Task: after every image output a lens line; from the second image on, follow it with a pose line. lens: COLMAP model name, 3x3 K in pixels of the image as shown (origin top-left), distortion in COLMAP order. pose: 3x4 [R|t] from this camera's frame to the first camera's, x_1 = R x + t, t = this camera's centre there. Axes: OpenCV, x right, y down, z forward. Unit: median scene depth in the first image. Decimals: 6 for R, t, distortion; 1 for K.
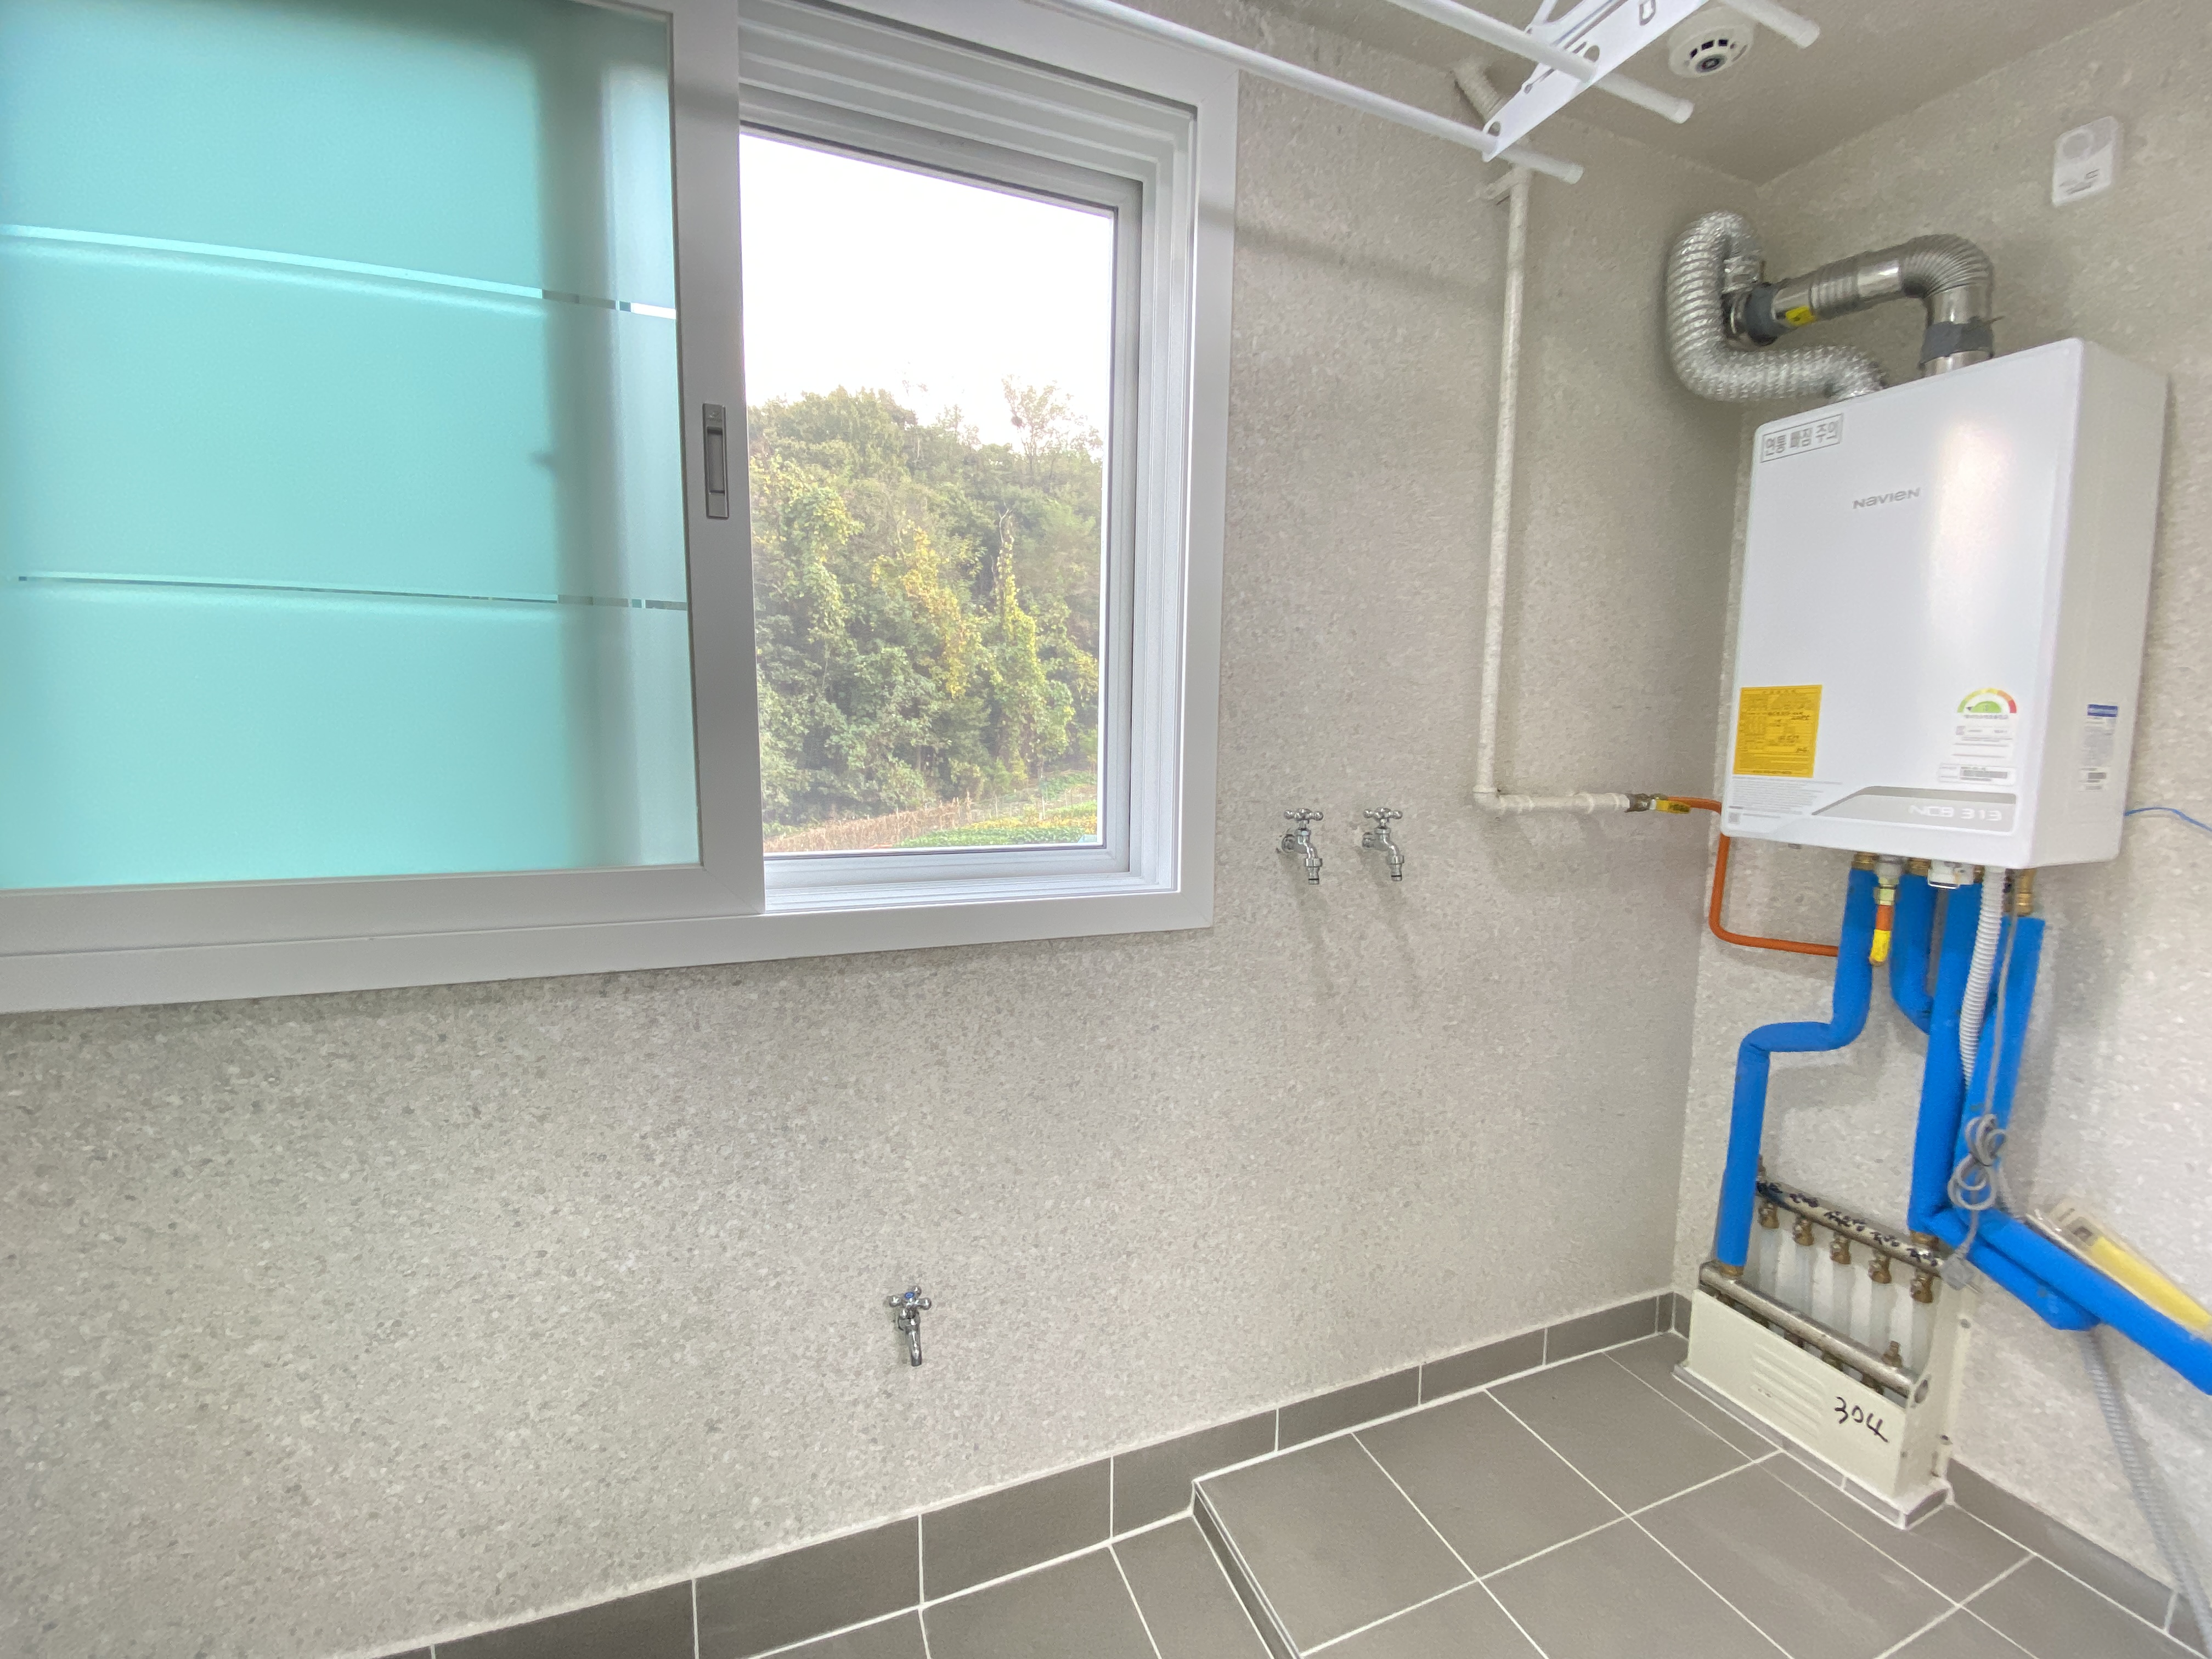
lens RADIAL K [[884.5, 0, 1090.9], [0, 884.5, 834.0], [0, 0, 1]] dist [0.023413, -0.024263]
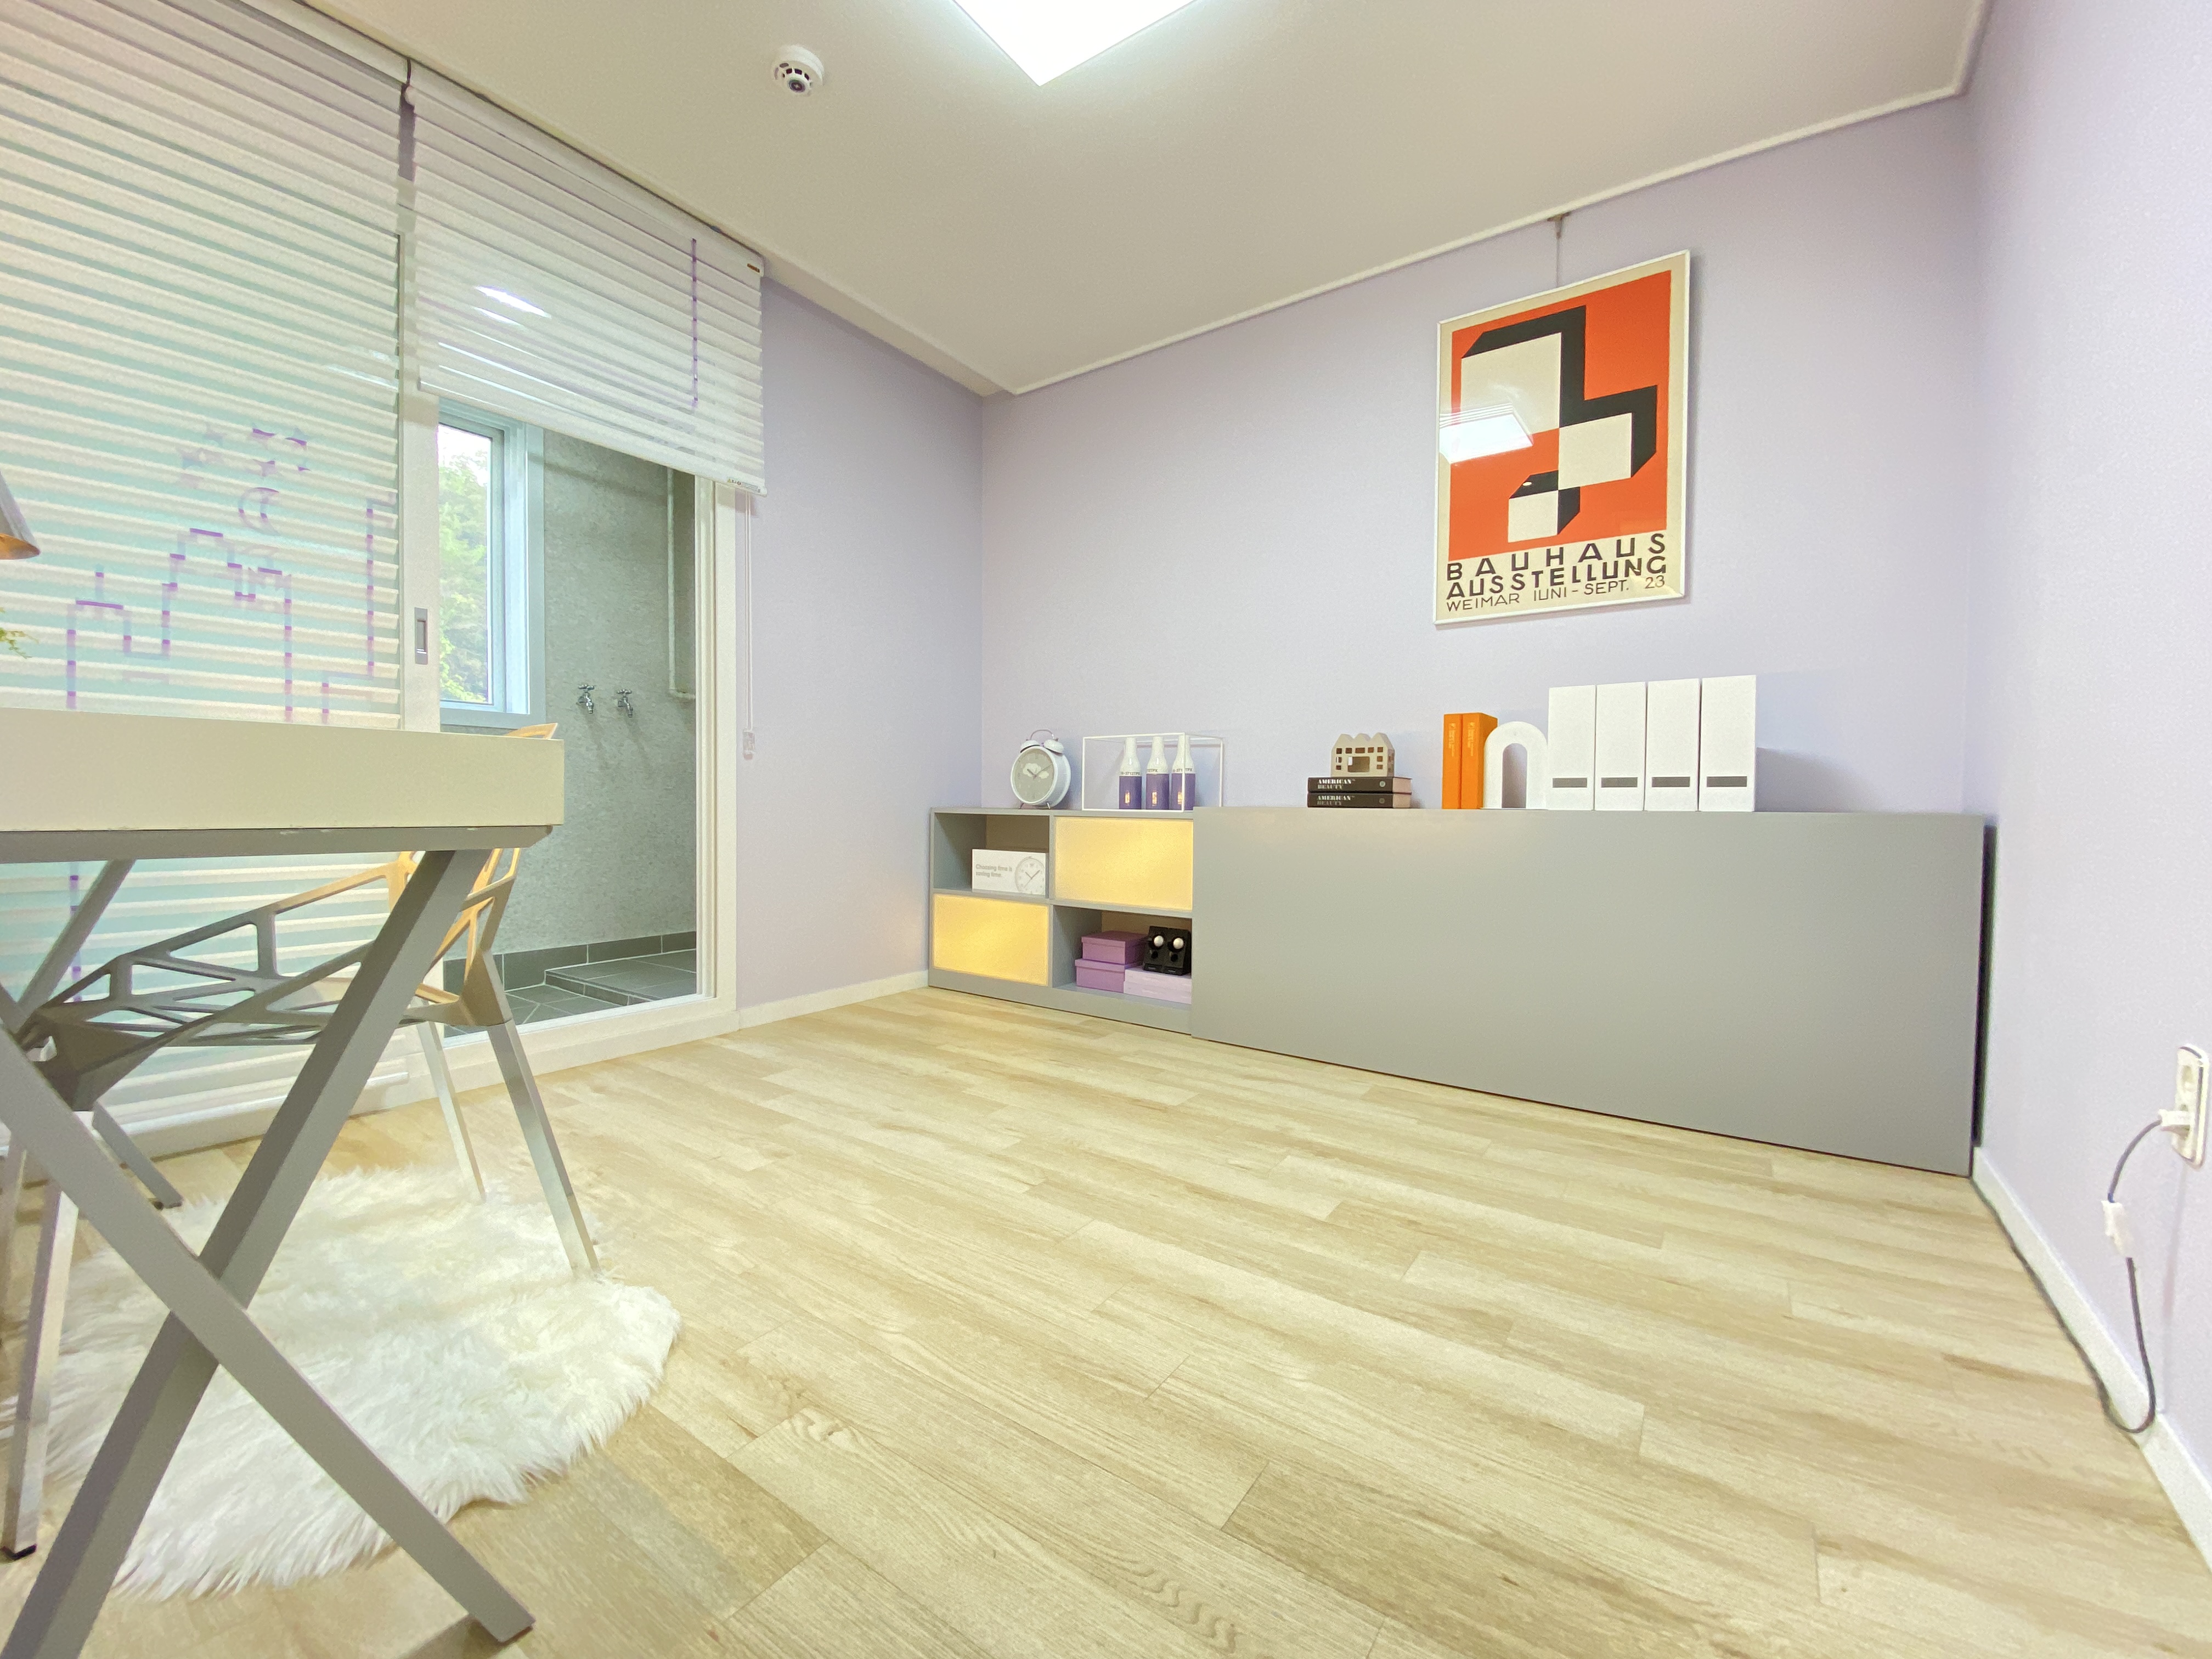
lens RADIAL K [[895.9, 0, 1092.9], [0, 895.9, 827.1], [0, 0, 1]] dist [0.019829, -0.019764]
pose [[0.829262, -0.022238, 0.558418, -0.004928], [0.067719, 0.995844, -0.060907, 0.613259], [-0.554743, 0.088323, 0.827321, -1.846263]]
